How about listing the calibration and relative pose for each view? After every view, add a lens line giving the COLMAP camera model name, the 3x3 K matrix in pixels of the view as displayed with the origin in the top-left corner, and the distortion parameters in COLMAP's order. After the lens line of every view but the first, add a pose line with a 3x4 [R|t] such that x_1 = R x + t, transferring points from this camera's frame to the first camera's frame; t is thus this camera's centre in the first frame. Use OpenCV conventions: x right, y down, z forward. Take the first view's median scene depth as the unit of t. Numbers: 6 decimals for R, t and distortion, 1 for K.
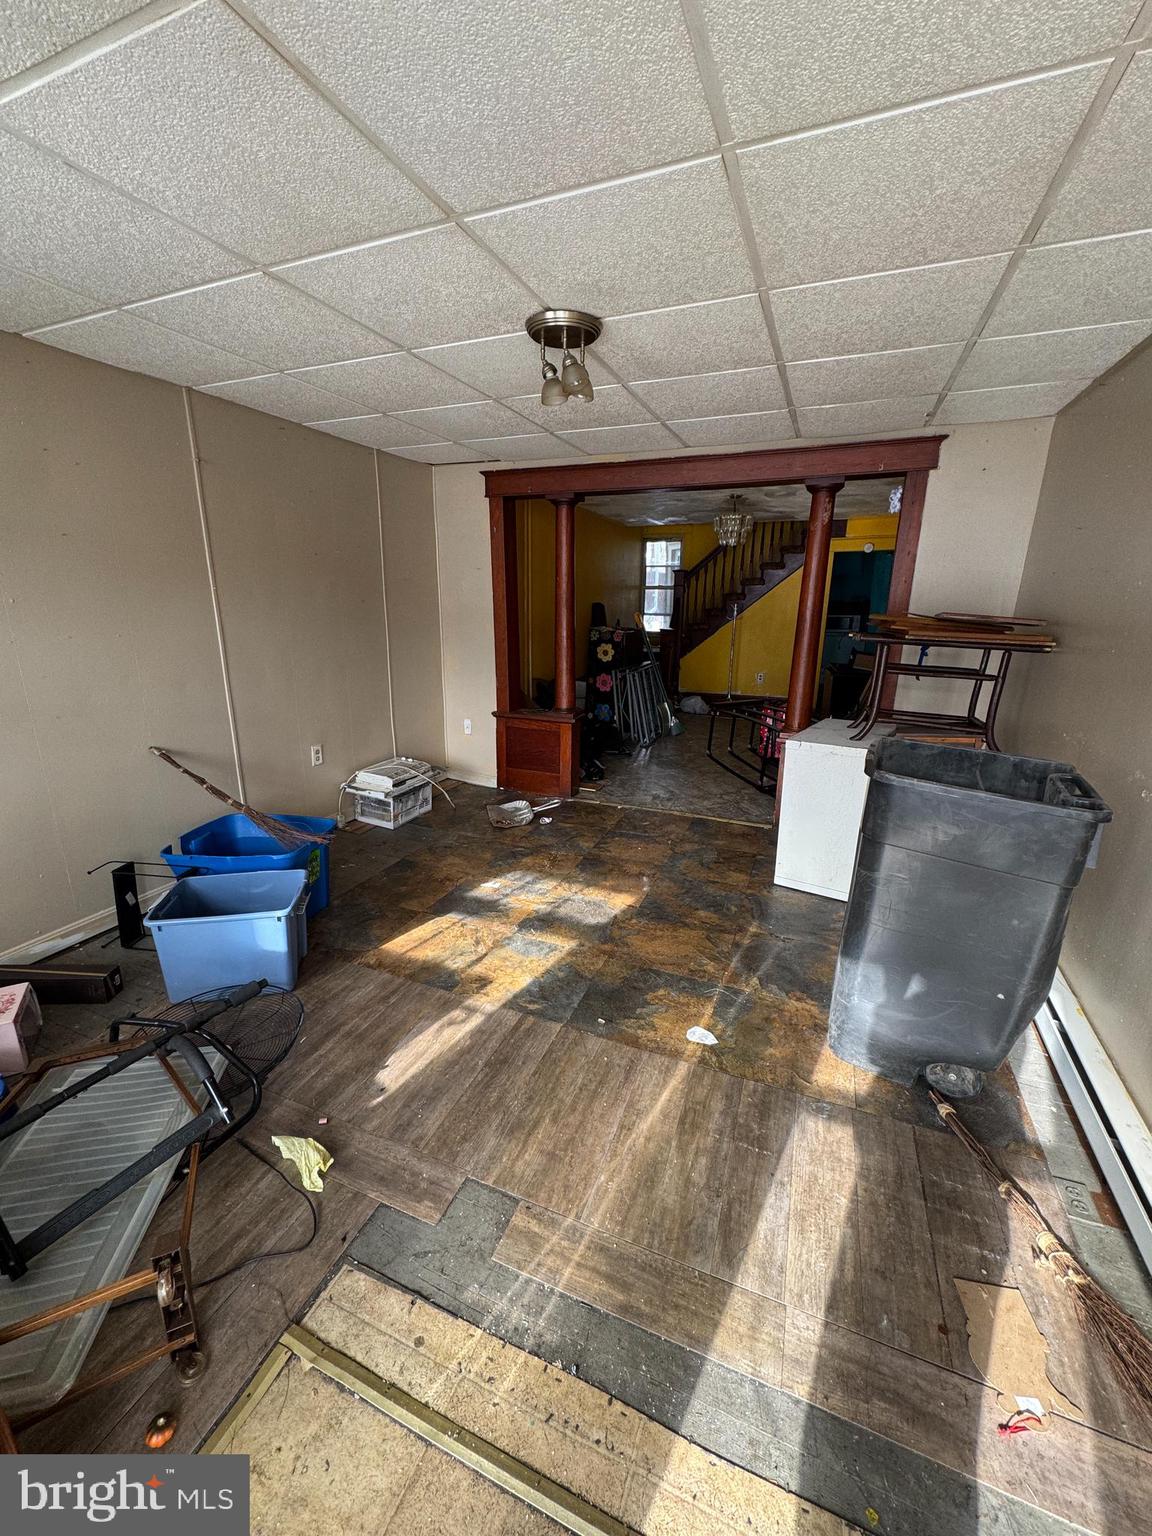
lens RADIAL K [[608.2, 0, 576.0], [0, 608.2, 768.0], [0, 0, 1]] dist [0.000156, -0.000032]
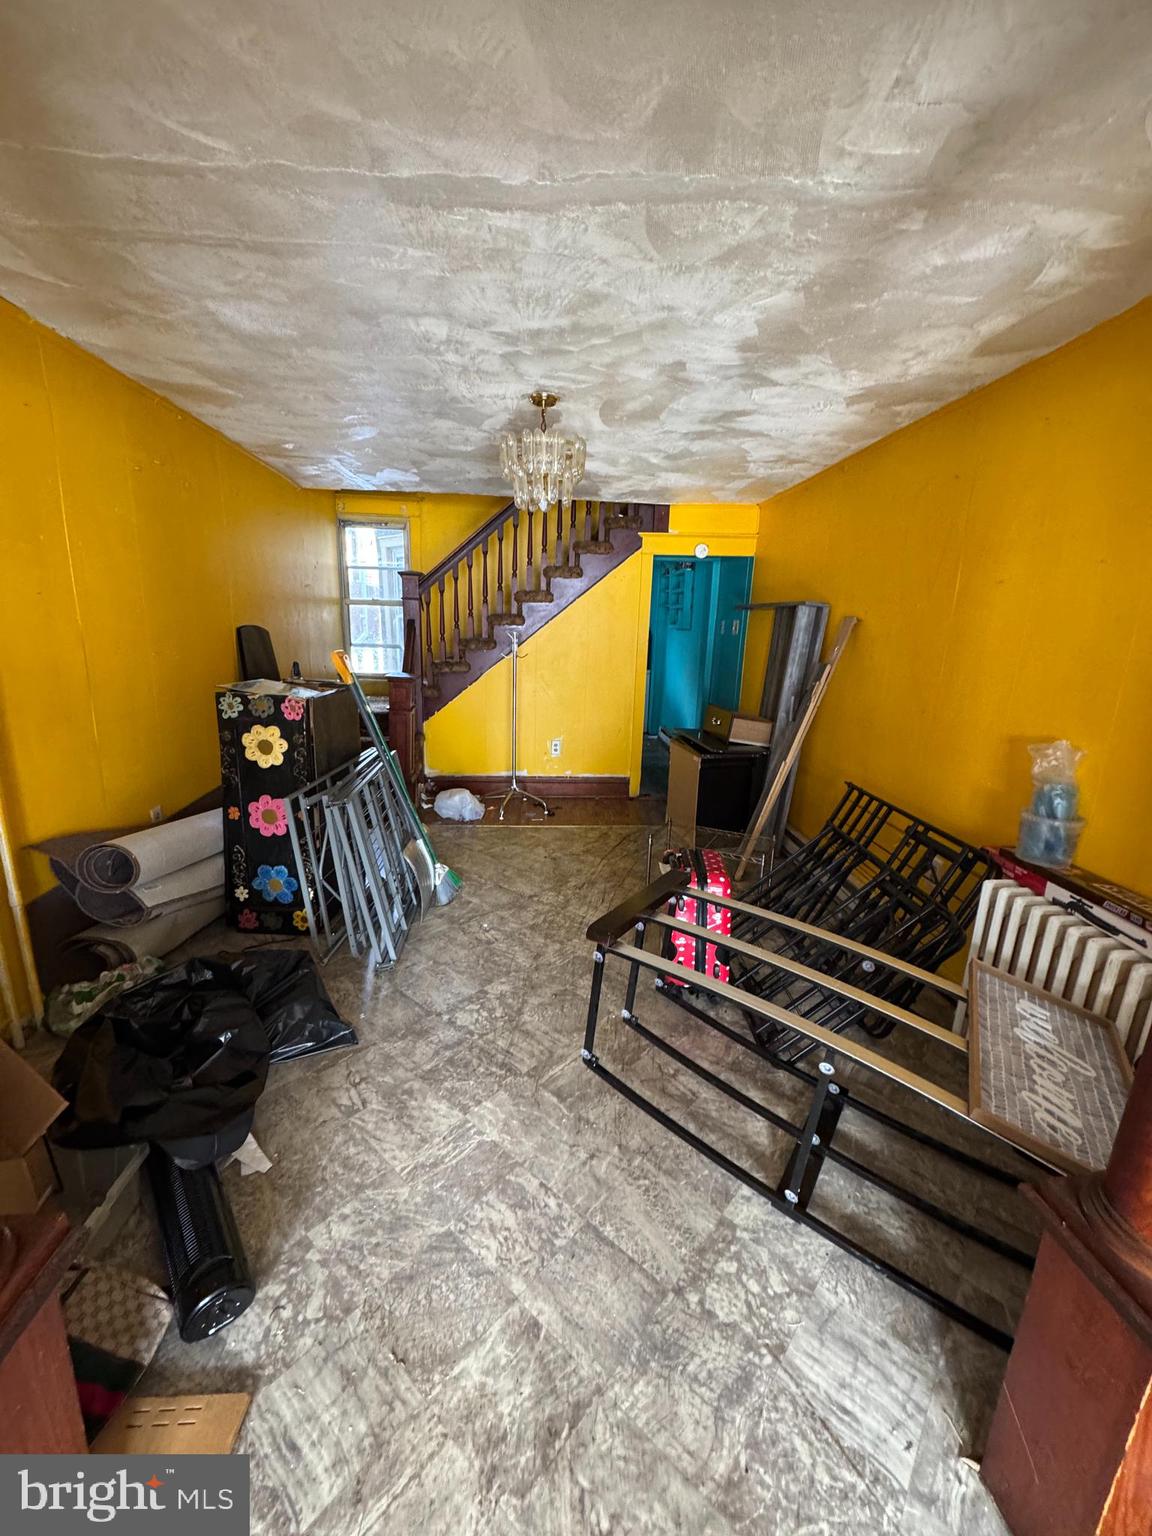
lens RADIAL K [[608.2, 0, 576.0], [0, 608.2, 768.0], [0, 0, 1]] dist [0.000156, -0.000032]
pose [[0.896409, -0.084653, 0.435069, 0.046993], [0.099623, 0.994957, -0.011669, -0.123103], [-0.431887, 0.053803, 0.900321, 0.441015]]
